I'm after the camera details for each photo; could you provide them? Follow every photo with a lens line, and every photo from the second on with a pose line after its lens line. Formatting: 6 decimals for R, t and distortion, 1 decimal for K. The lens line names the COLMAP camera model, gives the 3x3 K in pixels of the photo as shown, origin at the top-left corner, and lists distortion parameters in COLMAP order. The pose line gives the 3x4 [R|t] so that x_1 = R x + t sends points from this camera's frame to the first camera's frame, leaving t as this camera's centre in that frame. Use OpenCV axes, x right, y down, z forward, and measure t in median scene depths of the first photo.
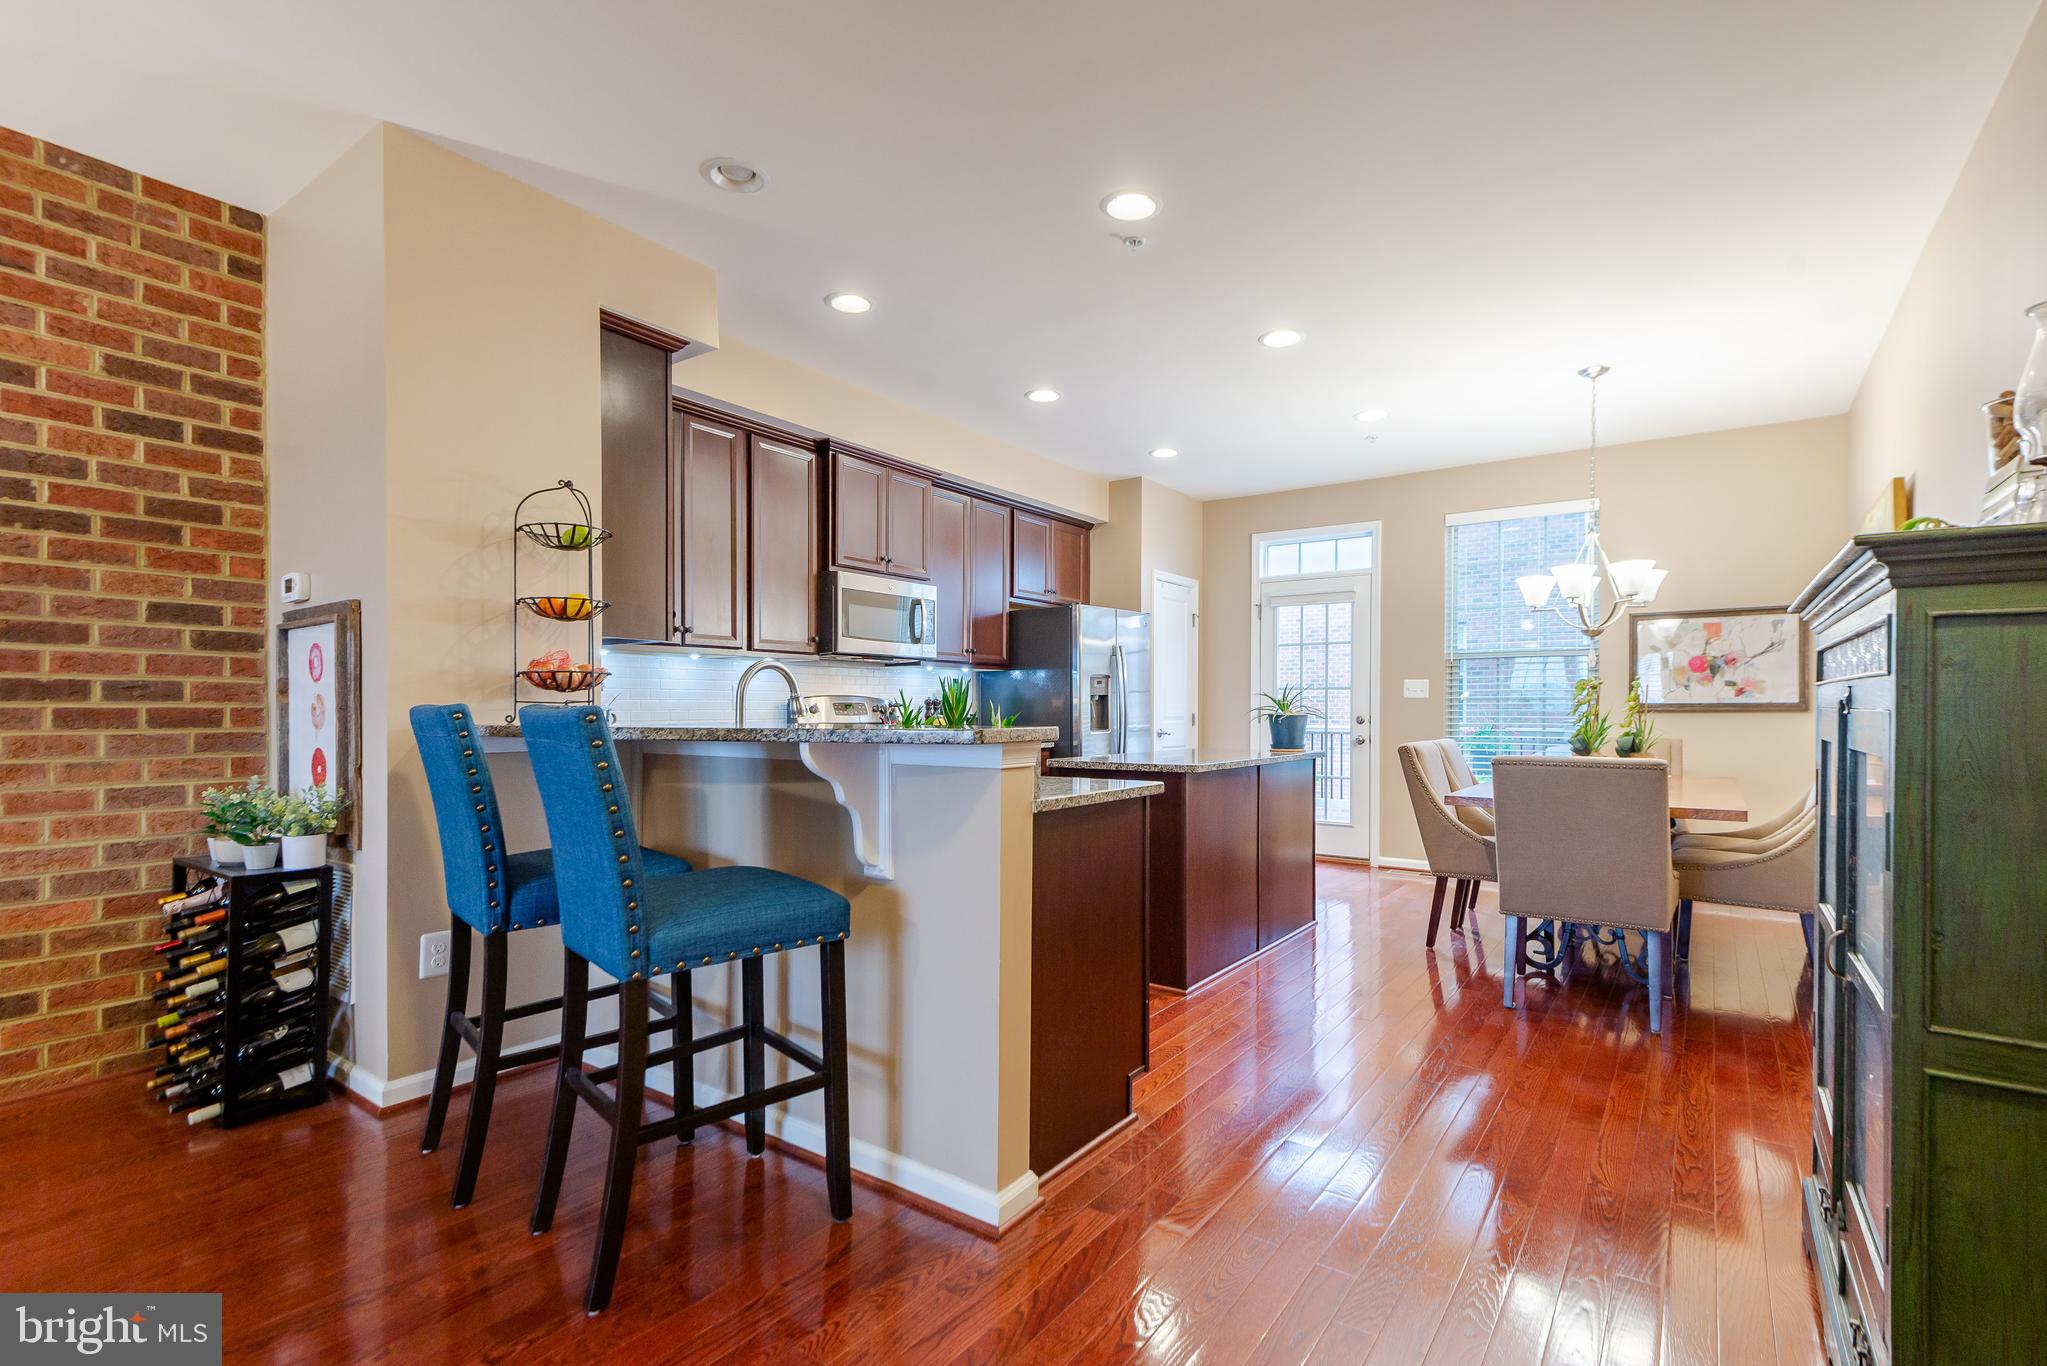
lens RADIAL K [[940.4, 0, 1031.3], [0, 940.4, 720.6], [0, 0, 1]] dist [0.033391, -0.000078]
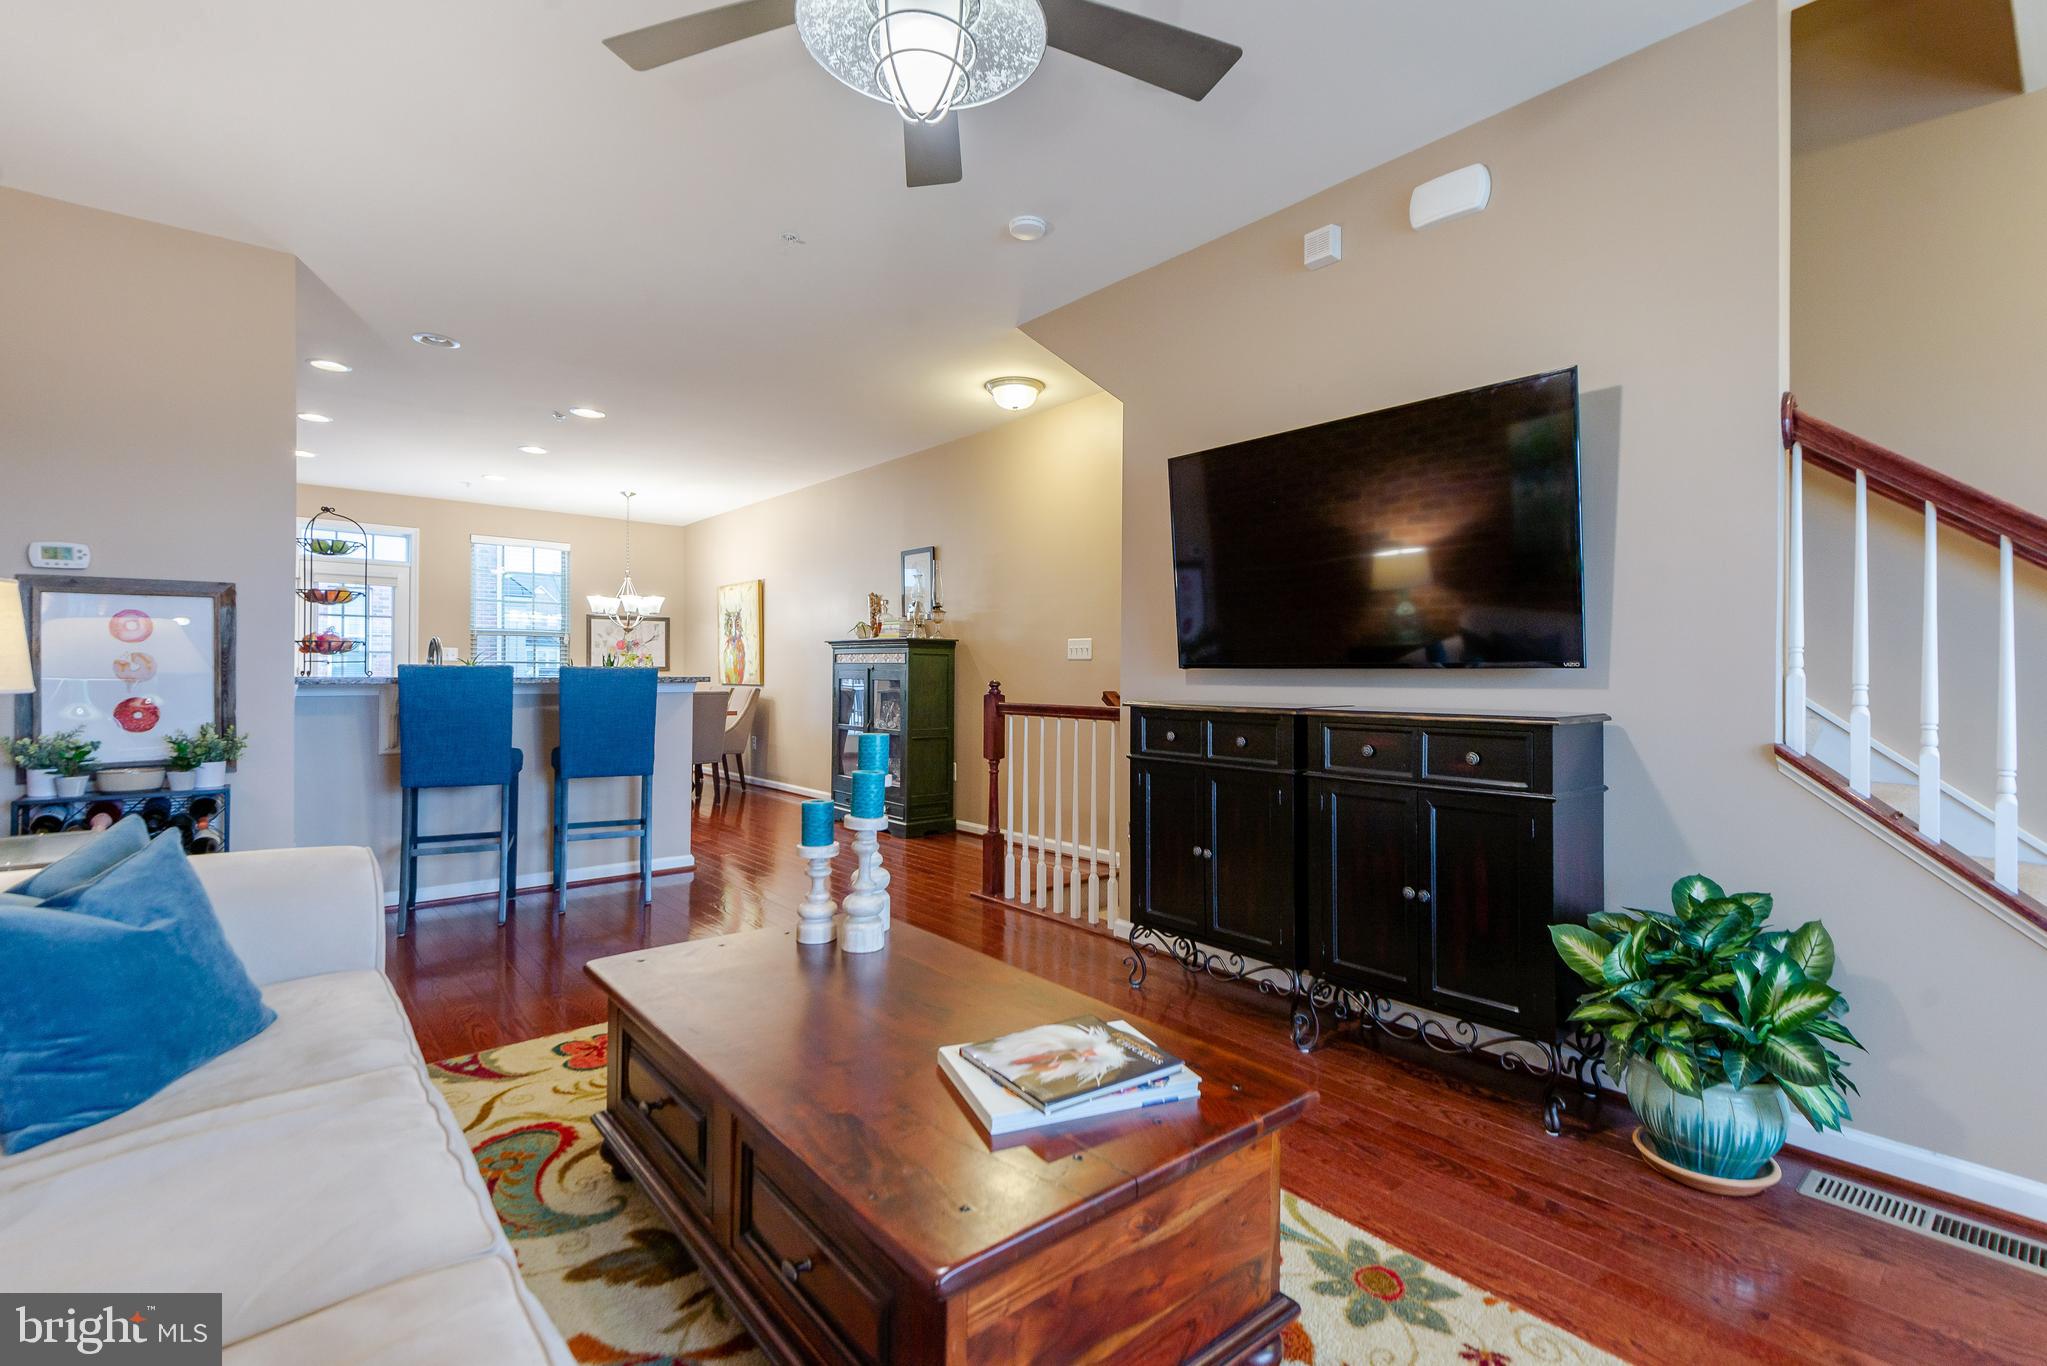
lens RADIAL K [[910.5, 0, 1030.2], [0, 910.5, 656.7], [0, 0, 1]] dist [0.017458, -0.000975]
pose [[0.235746, 0.018499, 0.971639, -0.903714], [0.008561, 0.999740, -0.021111, 0.006816], [-0.971777, 0.013295, 0.235527, -0.190659]]
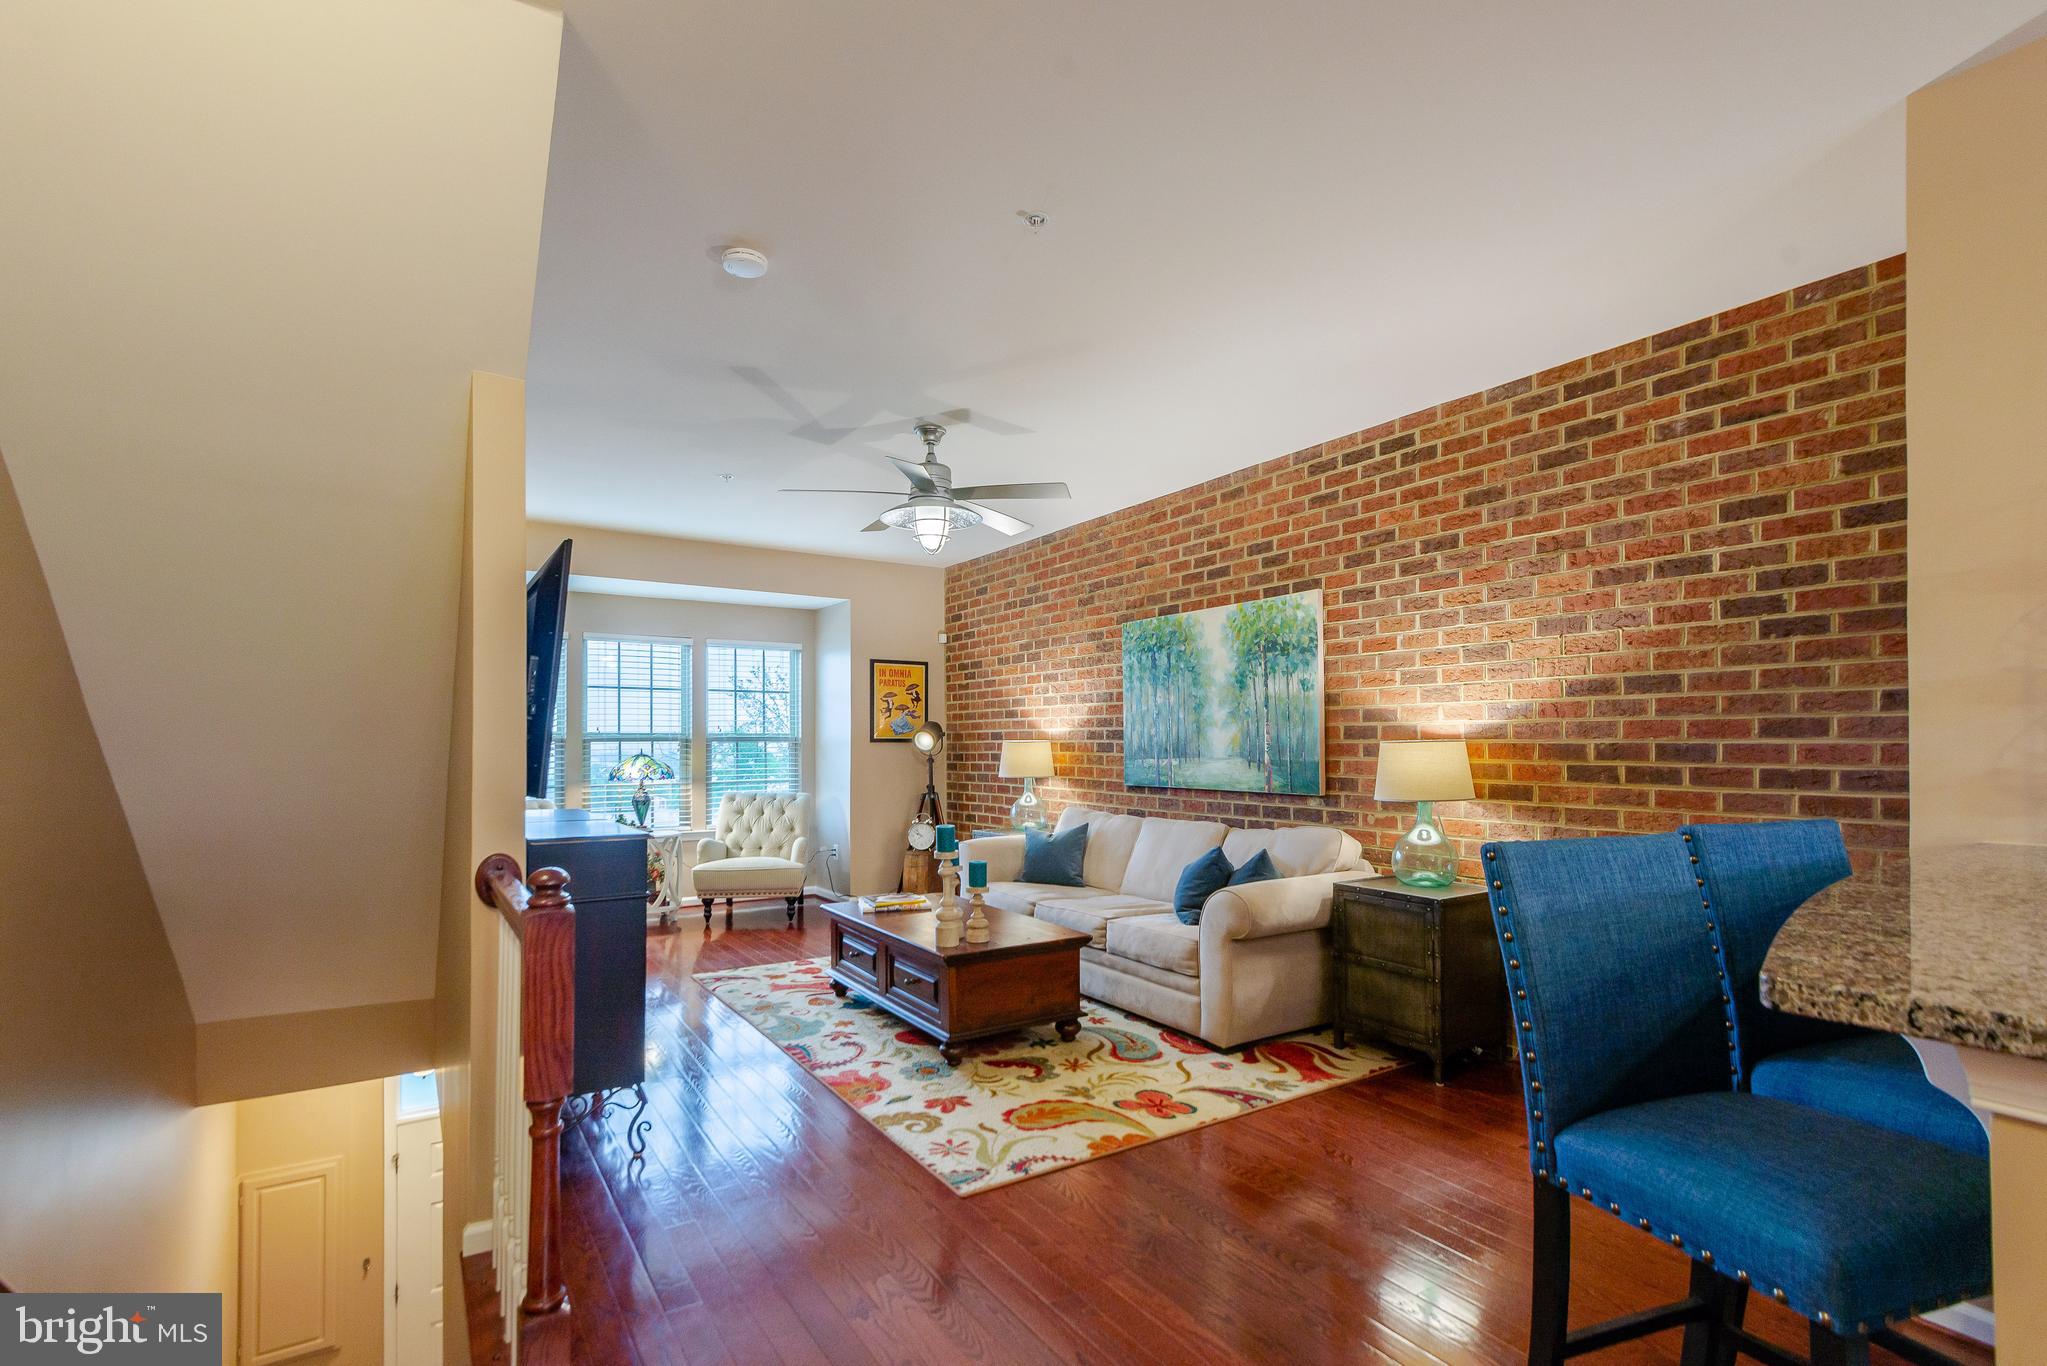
lens RADIAL K [[967.6, 0, 1004.5], [0, 967.6, 730.8], [0, 0, 1]] dist [0.031489, -0.025479]
pose [[-0.386328, -0.009259, -0.922315, 0.198381], [-0.010794, 0.999927, -0.005517, -0.038501], [0.922298, 0.007824, -0.386400, 0.323673]]
